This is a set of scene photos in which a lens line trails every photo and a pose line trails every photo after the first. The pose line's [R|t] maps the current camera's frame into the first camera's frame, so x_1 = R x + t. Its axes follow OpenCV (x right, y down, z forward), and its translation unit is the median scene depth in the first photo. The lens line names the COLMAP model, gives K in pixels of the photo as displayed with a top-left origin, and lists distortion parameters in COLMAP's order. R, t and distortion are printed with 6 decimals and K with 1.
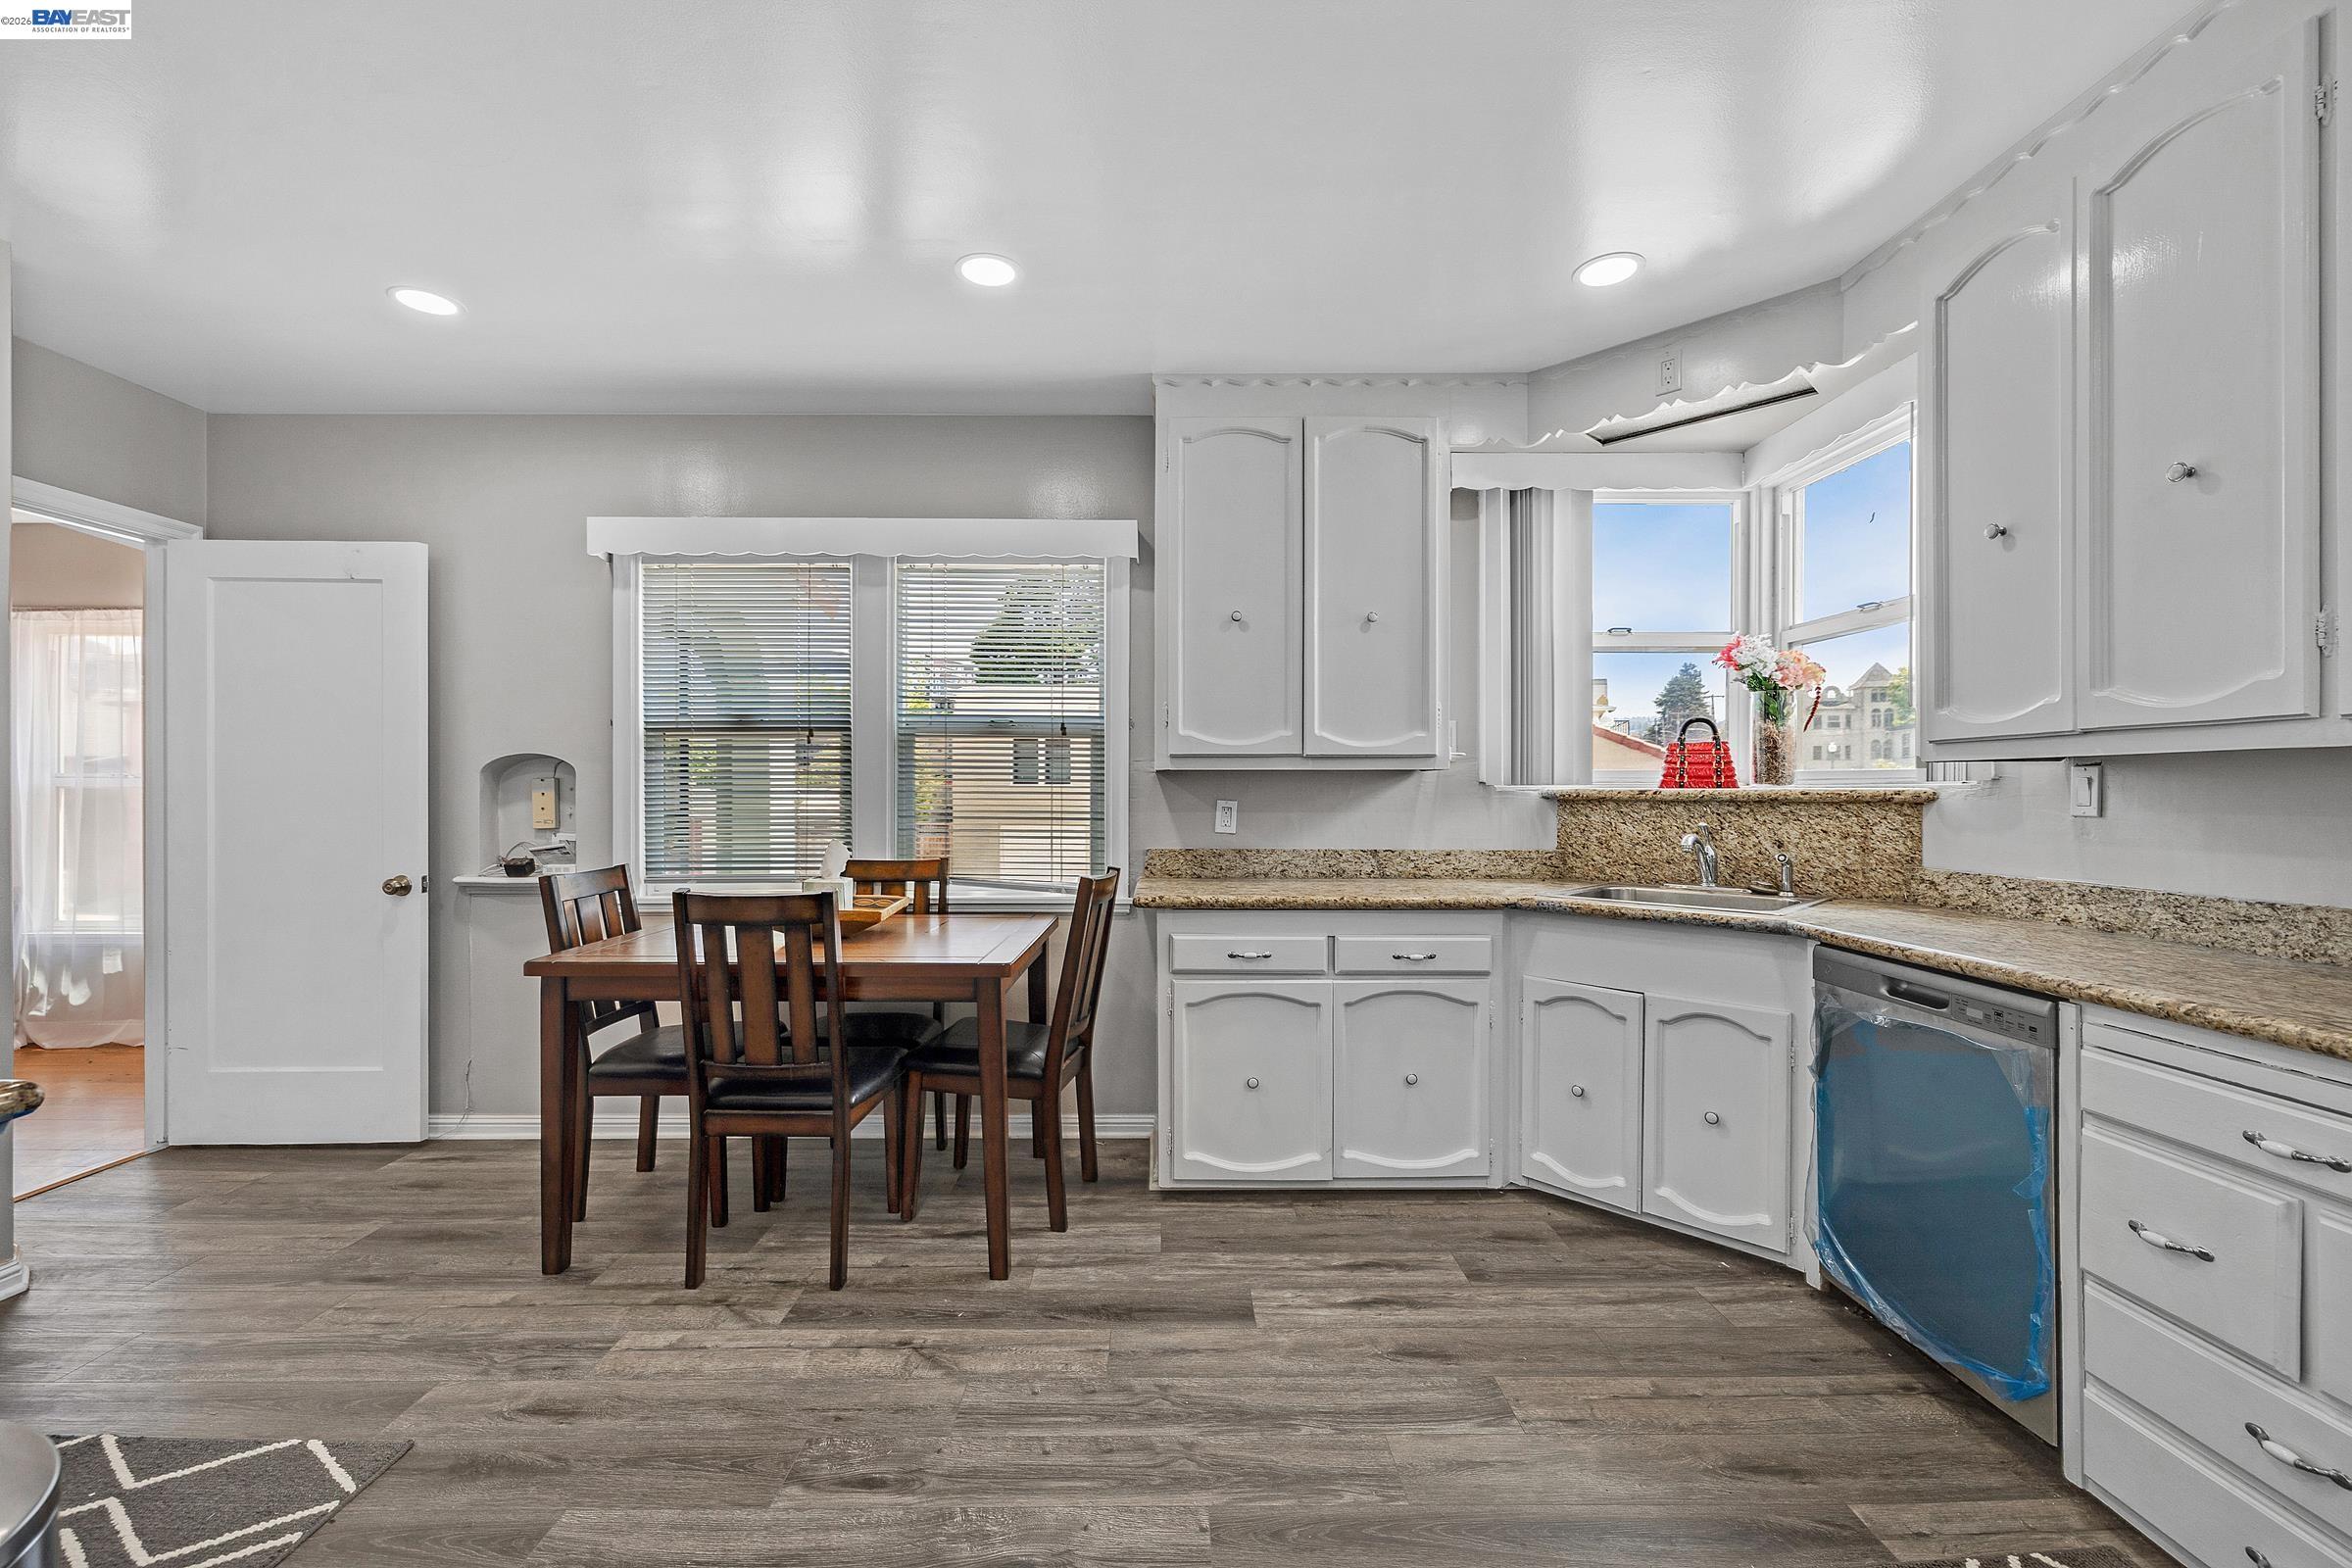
lens RADIAL K [[993.7, 0, 1172.0], [0, 993.7, 797.0], [0, 0, 1]] dist [0.001850, 0.000142]
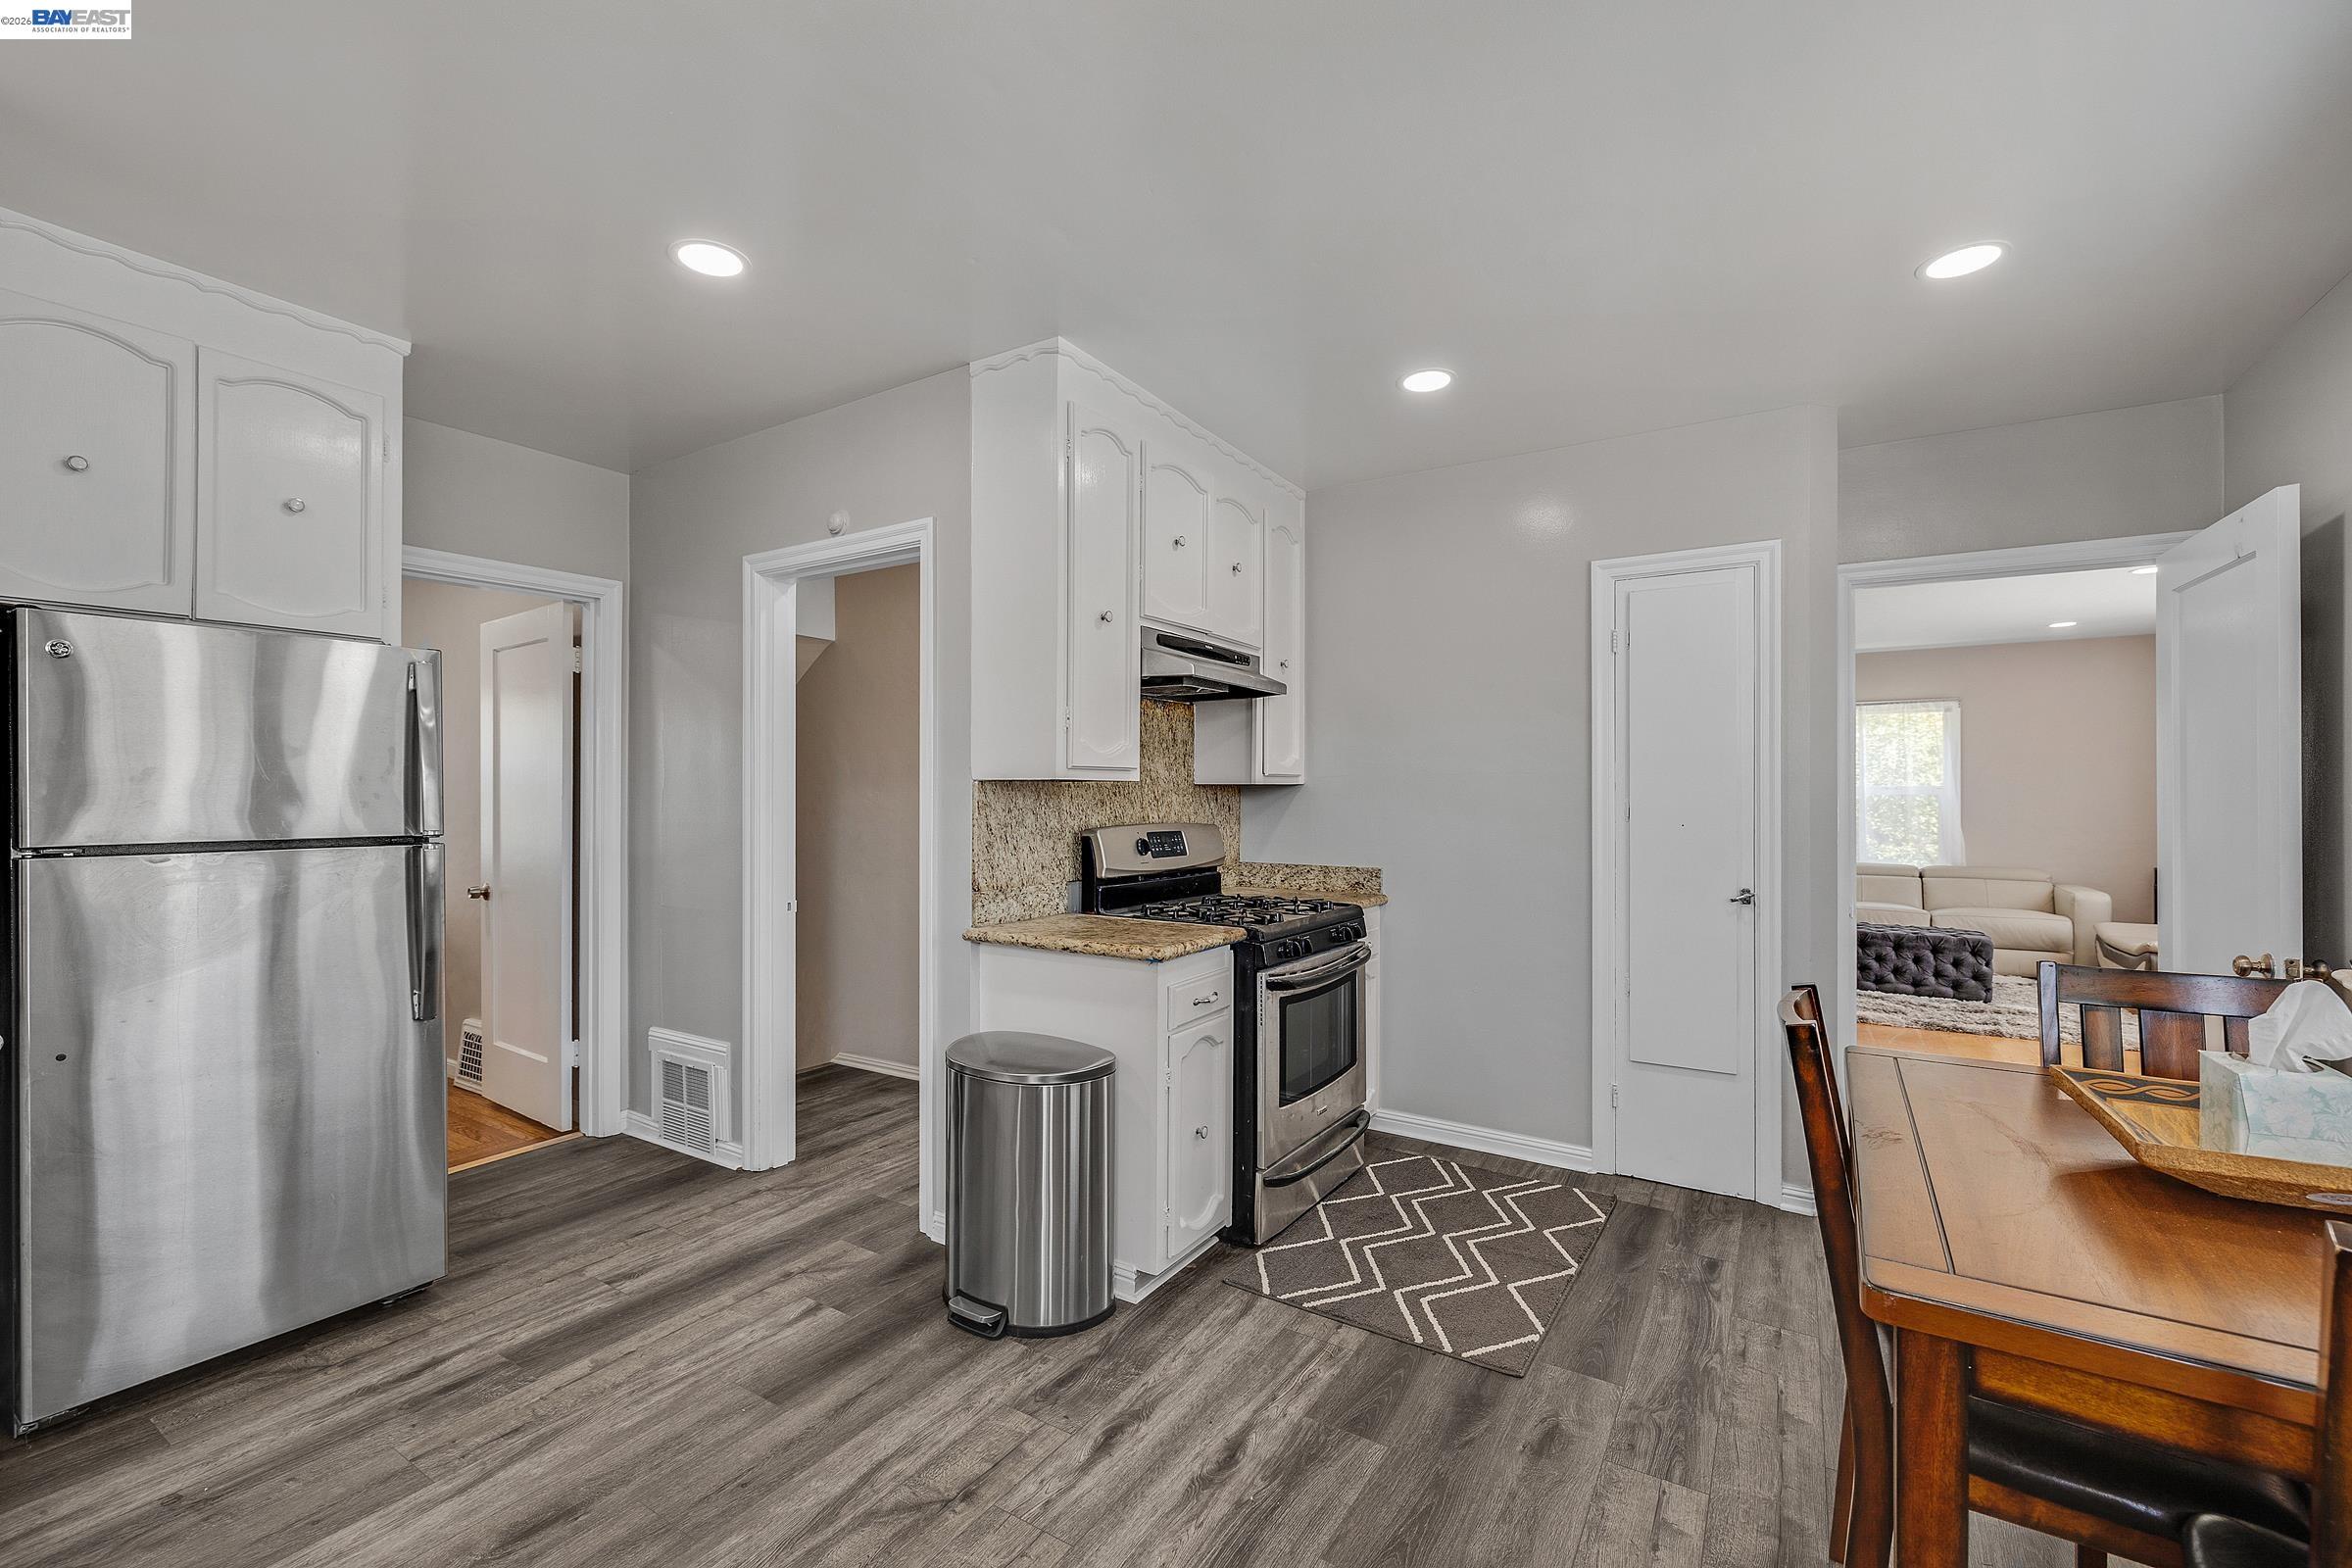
lens RADIAL K [[983.3, 0, 1170.2], [0, 983.3, 776.6], [0, 0, 1]] dist [0.000513, -0.000390]
pose [[-0.539485, -0.017279, -0.841818, 0.451685], [-0.010423, 0.999850, -0.013843, -0.054036], [0.841931, 0.001306, -0.539584, 1.200051]]
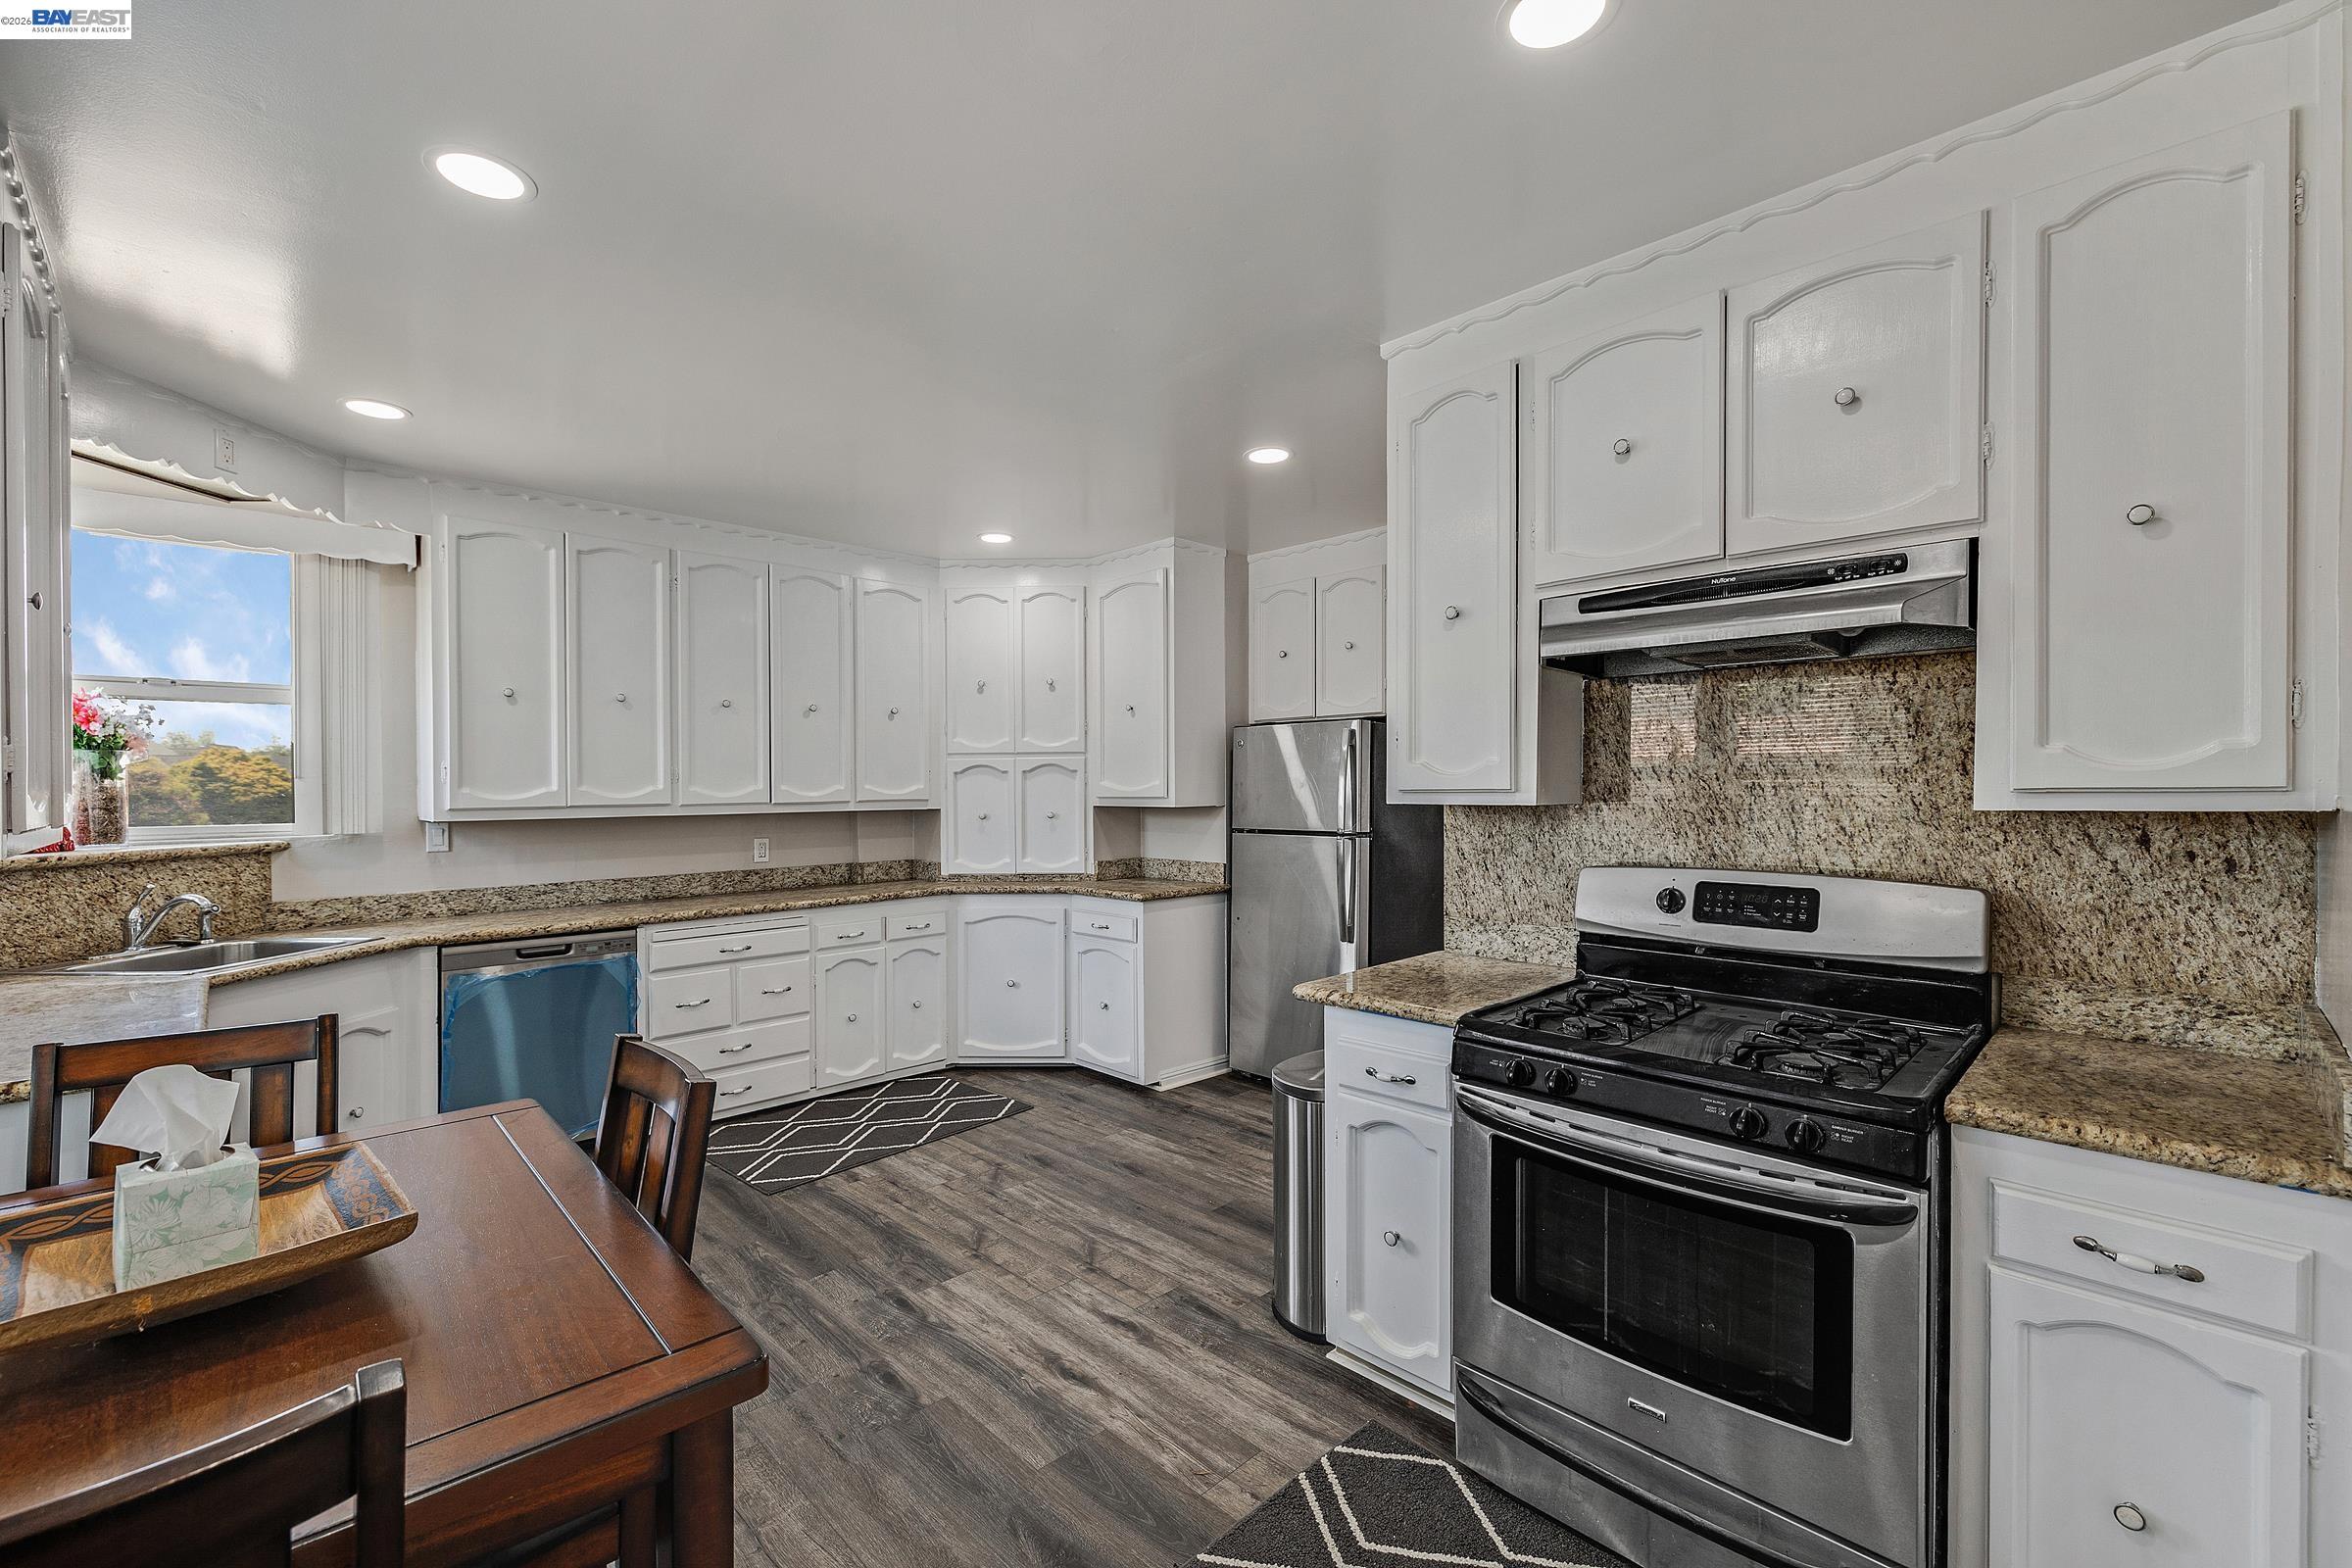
lens RADIAL K [[983.3, 0, 1170.2], [0, 983.3, 776.6], [0, 0, 1]] dist [0.000513, -0.000390]
pose [[-0.697520, 0.010126, 0.716494, -1.348475], [0.011536, 0.999929, -0.002901, -0.103309], [-0.716473, 0.006242, -0.697587, 1.456245]]
